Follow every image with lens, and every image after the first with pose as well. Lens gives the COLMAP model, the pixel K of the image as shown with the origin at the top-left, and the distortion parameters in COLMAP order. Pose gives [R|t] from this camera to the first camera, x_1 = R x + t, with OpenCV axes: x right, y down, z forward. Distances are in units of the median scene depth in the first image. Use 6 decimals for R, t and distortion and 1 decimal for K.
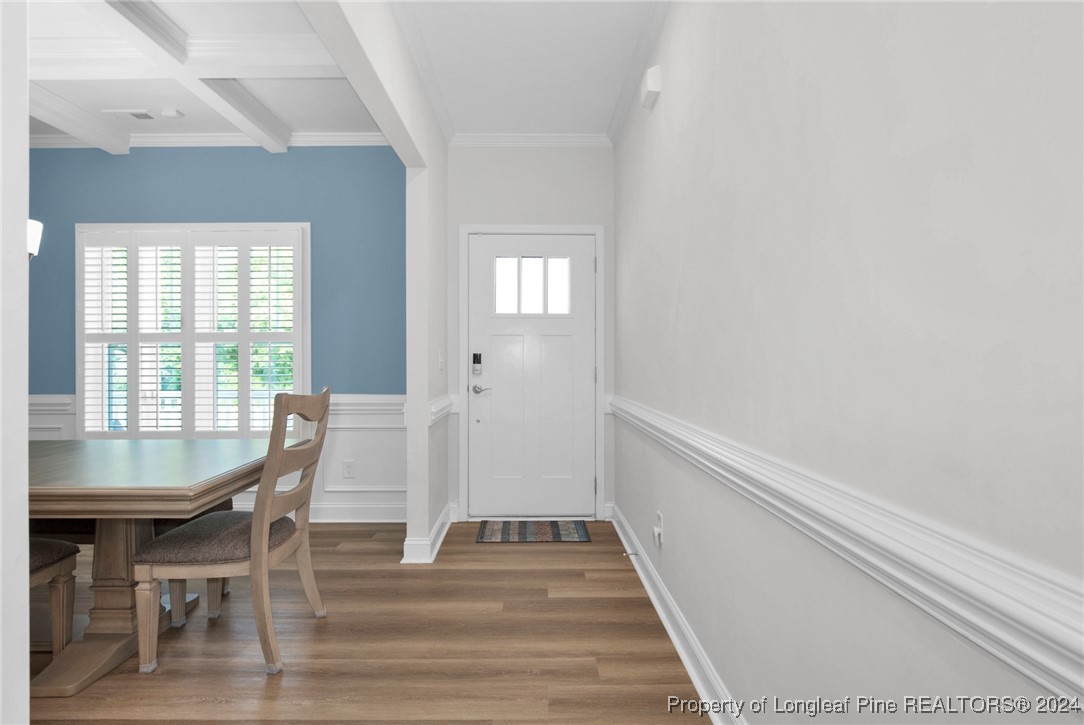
lens RADIAL K [[530.0, 0, 542.2], [0, 530.0, 346.9], [0, 0, 1]] dist [-0.029561, 0.000120]
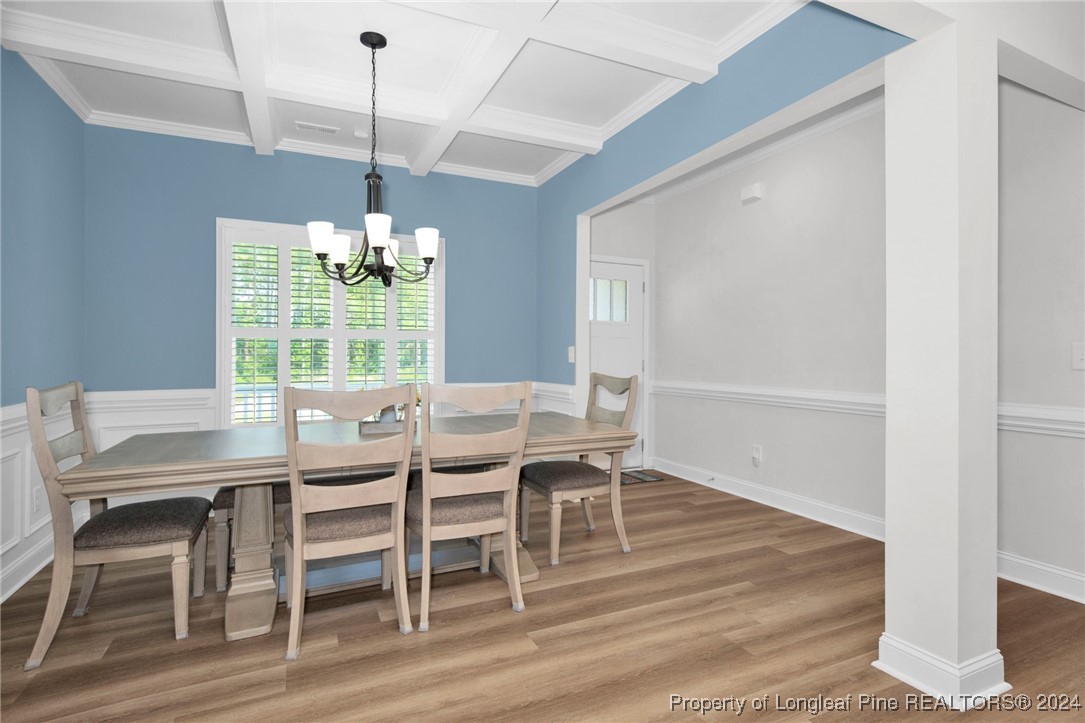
lens RADIAL K [[530.5, 0, 542.7], [0, 530.5, 345.9], [0, 0, 1]] dist [-0.029561, 0.000120]
pose [[0.916325, 0.011027, 0.400285, -0.752087], [-0.010944, 0.999937, -0.002494, 0.006297], [-0.400287, -0.002095, 0.916387, -0.190450]]
